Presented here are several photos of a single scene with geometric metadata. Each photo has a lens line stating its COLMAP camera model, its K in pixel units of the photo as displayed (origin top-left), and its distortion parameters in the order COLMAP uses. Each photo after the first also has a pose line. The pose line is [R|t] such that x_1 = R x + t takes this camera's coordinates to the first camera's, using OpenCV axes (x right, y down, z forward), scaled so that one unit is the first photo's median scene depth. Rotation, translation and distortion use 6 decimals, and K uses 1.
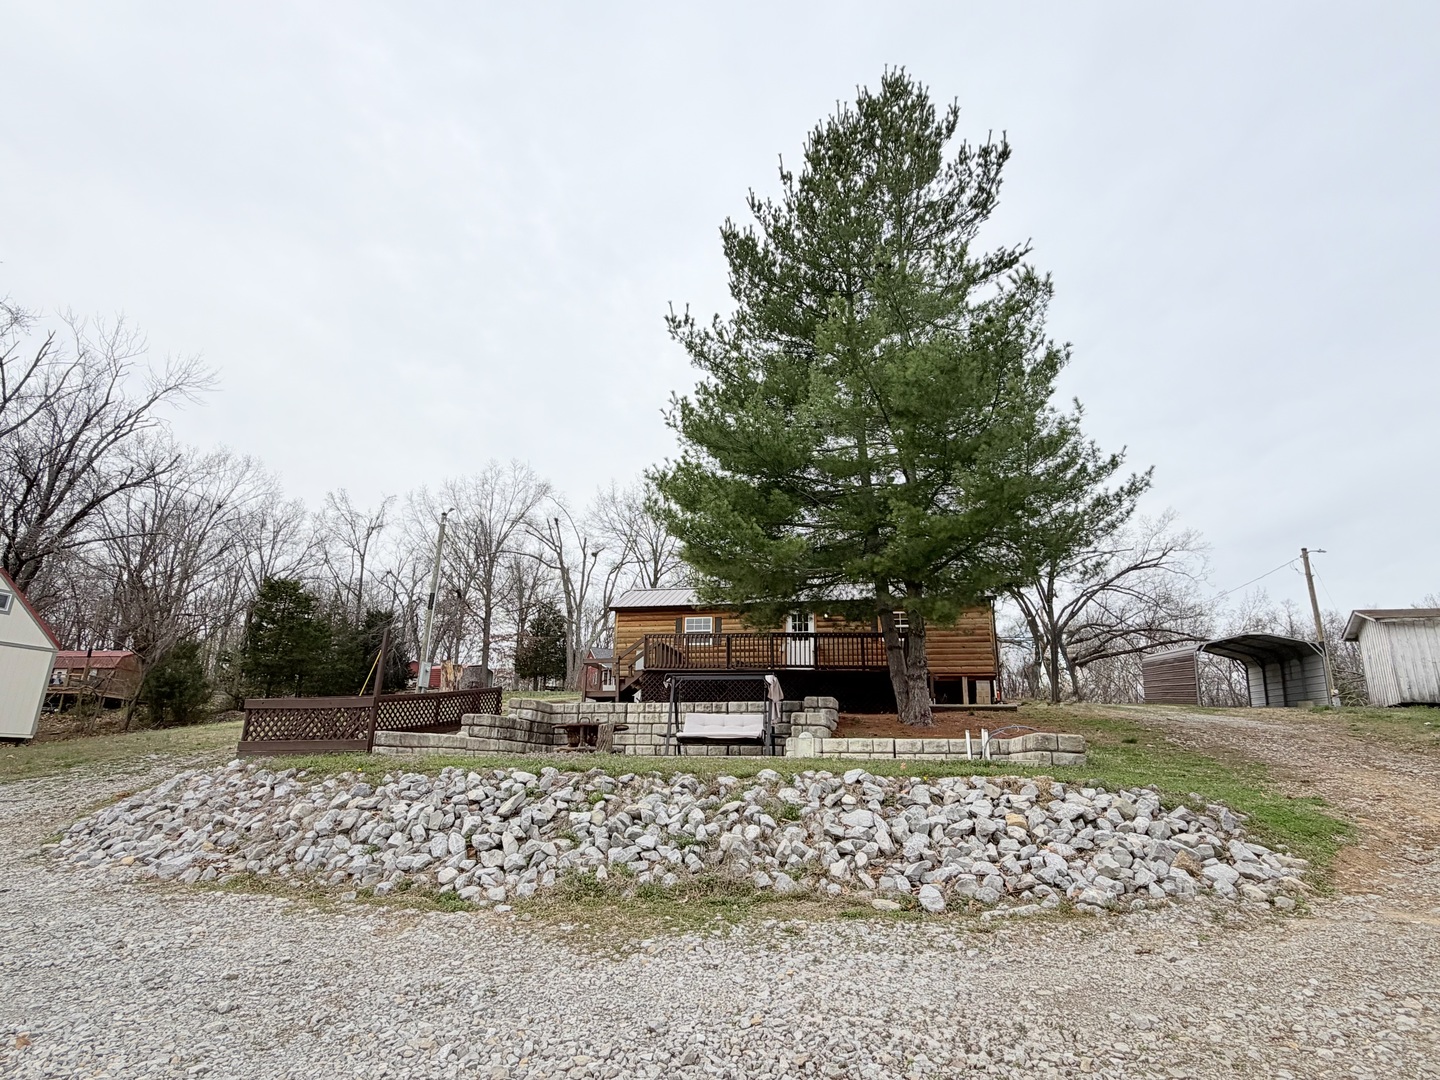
lens RADIAL K [[754.8, 0, 718.9], [0, 754.8, 538.7], [0, 0, 1]] dist [-0.003370, 0.000352]
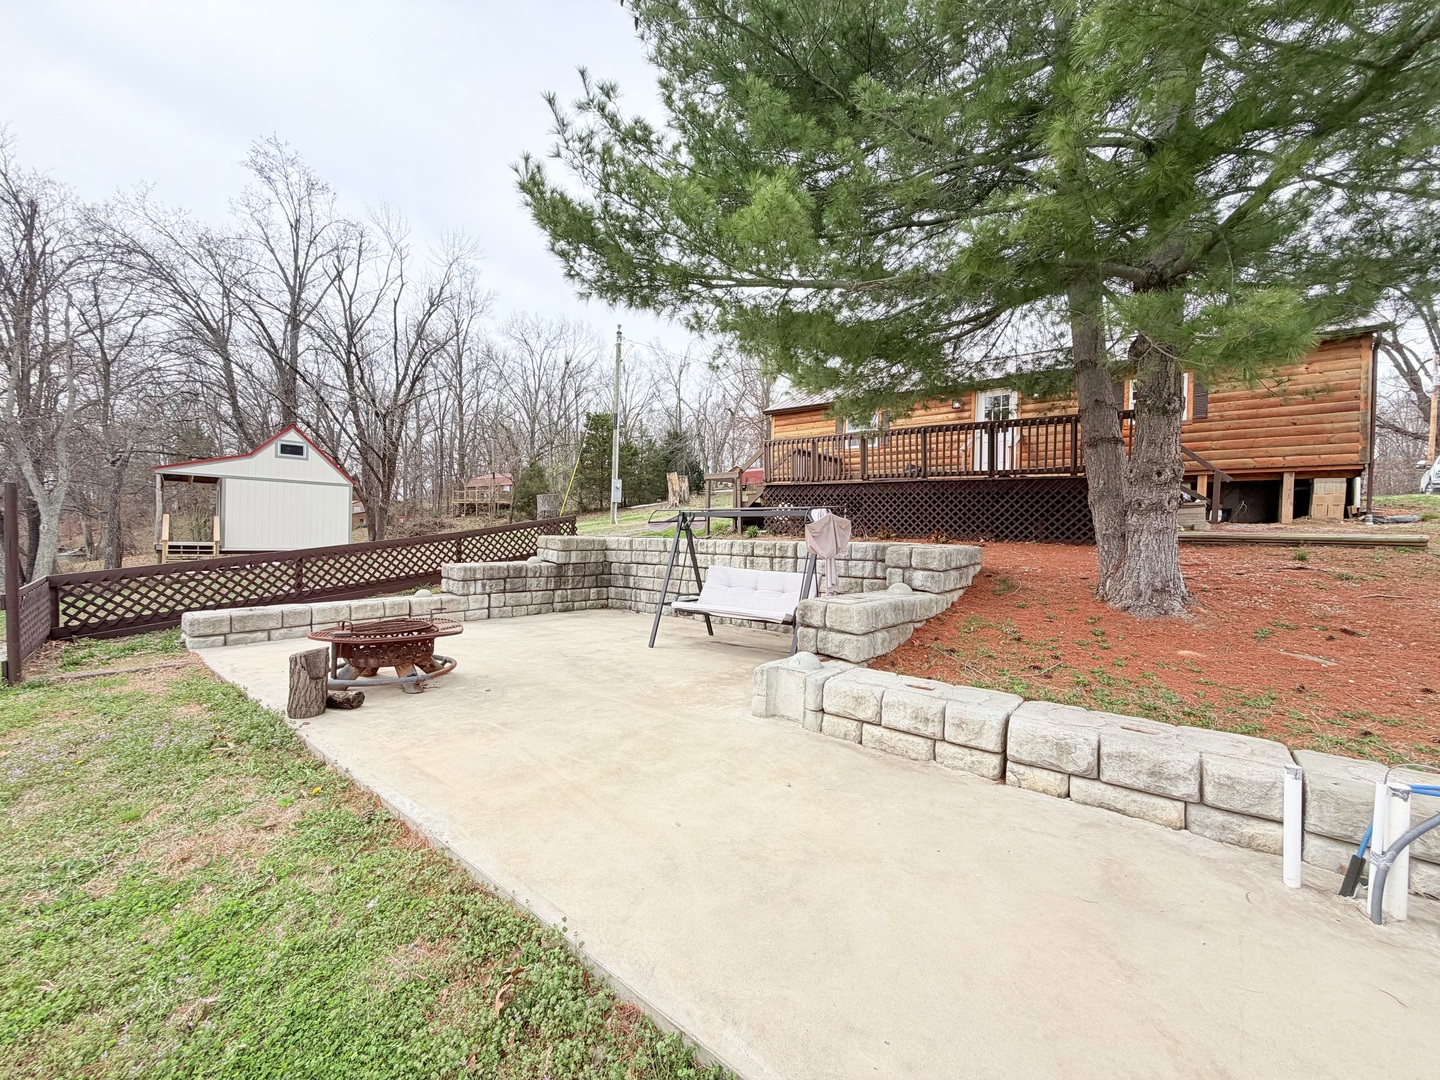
lens RADIAL K [[573.4, 0, 718.9], [0, 573.4, 545.8], [0, 0, 1]] dist [0.000149, -0.000122]
pose [[0.894984, 0.010906, -0.445964, 0.128634], [0.126241, 0.952644, 0.276644, 0.056695], [0.427862, -0.303891, 0.851225, 0.415574]]
